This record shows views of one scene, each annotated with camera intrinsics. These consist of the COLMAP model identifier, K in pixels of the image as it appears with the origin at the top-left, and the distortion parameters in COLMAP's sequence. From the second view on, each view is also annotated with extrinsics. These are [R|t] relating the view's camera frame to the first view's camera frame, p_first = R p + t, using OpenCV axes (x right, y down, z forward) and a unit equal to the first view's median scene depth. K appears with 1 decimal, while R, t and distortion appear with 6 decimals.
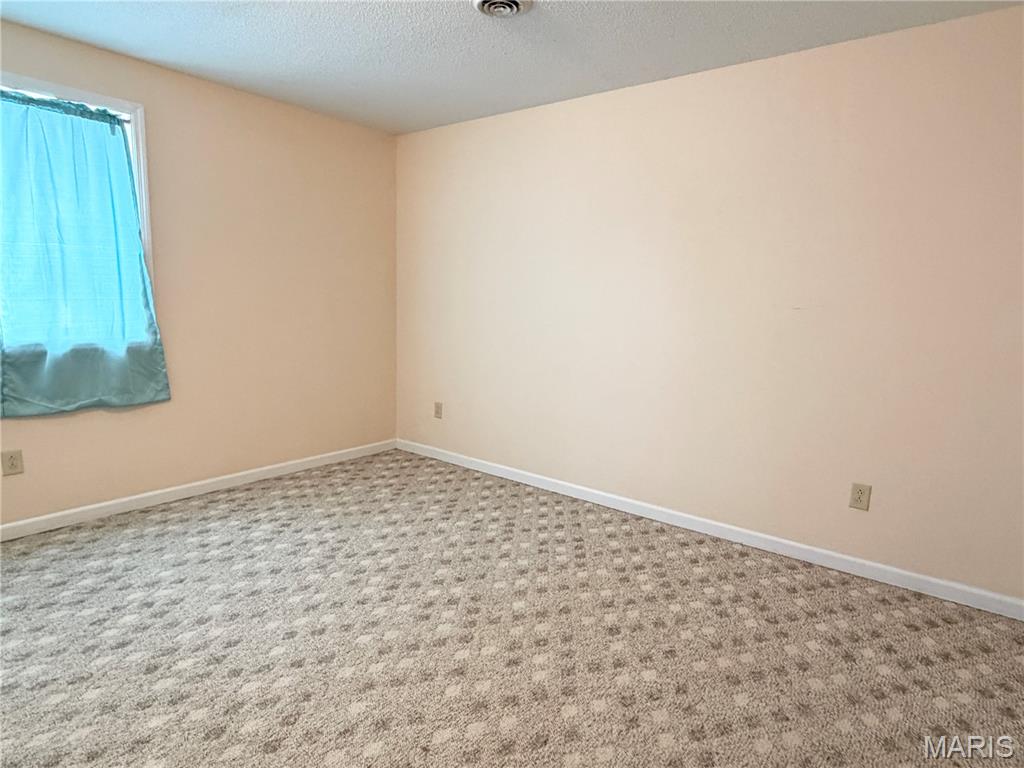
lens RADIAL K [[595.5, 0, 512.0], [0, 595.5, 384.0], [0, 0, 1]] dist [-0.001267, -0.000854]
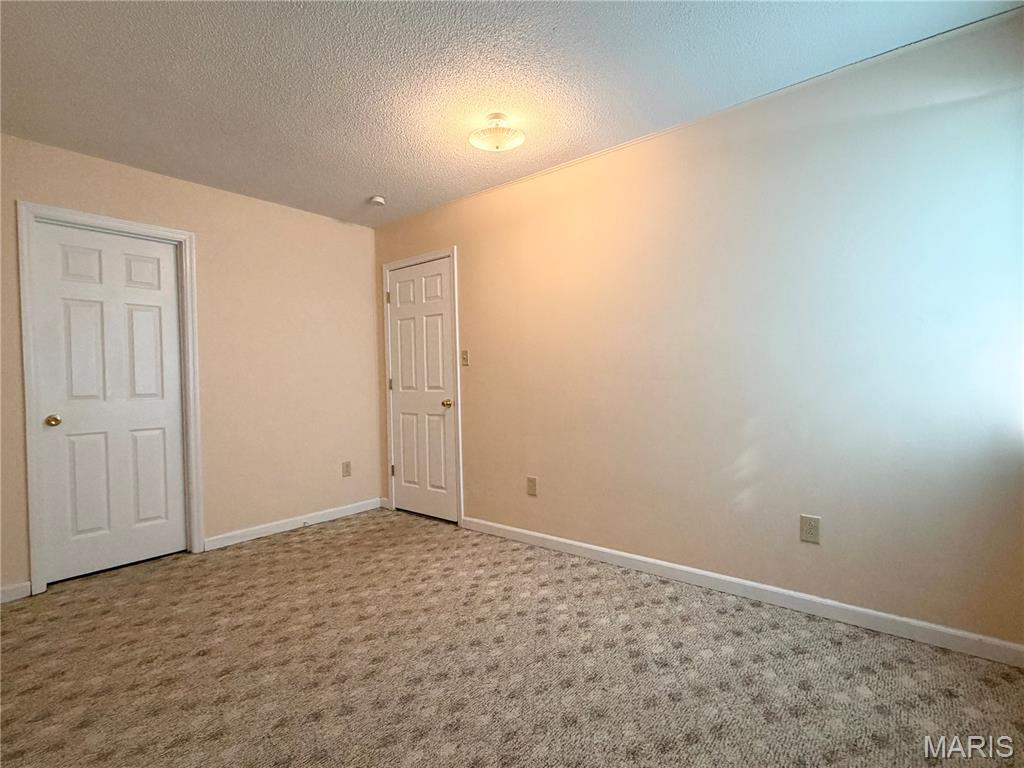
lens RADIAL K [[504.2, 0, 512.0], [0, 504.2, 384.0], [0, 0, 1]] dist [0.000771, 0.000486]
pose [[-0.999778, -0.012955, 0.016644, -0.396653], [-0.010190, 0.987607, 0.156619, -0.211793], [-0.018467, 0.156415, -0.987519, 1.828607]]
